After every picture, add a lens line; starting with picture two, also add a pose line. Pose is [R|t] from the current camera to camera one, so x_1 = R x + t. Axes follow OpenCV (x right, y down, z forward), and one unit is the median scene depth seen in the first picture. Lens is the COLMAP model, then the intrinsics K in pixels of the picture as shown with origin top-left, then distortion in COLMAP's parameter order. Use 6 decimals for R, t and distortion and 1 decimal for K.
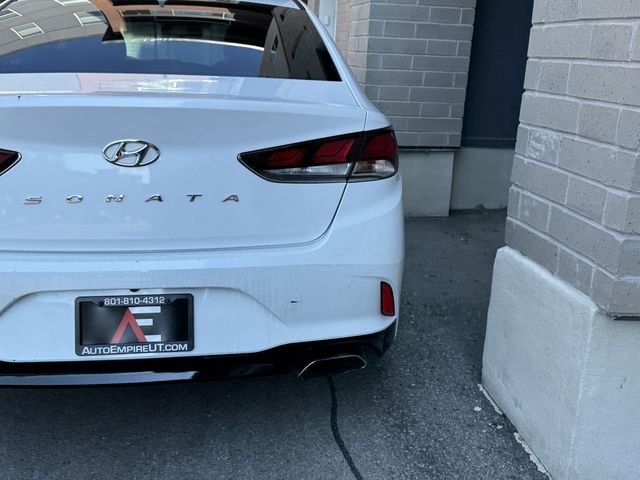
lens RADIAL K [[736.6, 0, 320.0], [0, 736.6, 240.0], [0, 0, 1]] dist [0.191219, -0.432838]
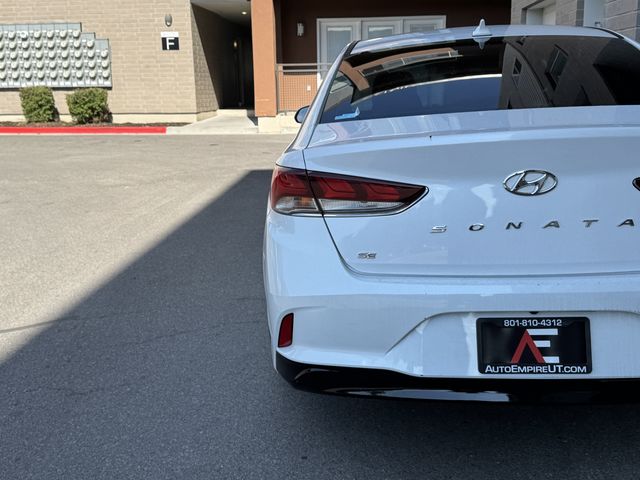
lens RADIAL K [[738.8, 0, 309.8], [0, 738.8, 235.8], [0, 0, 1]] dist [0.201724, -0.465896]
pose [[0.973433, -0.019228, -0.228165, -0.285868], [0.006813, 0.998459, -0.055077, 0.014204], [0.228873, 0.052059, 0.972063, -0.095895]]
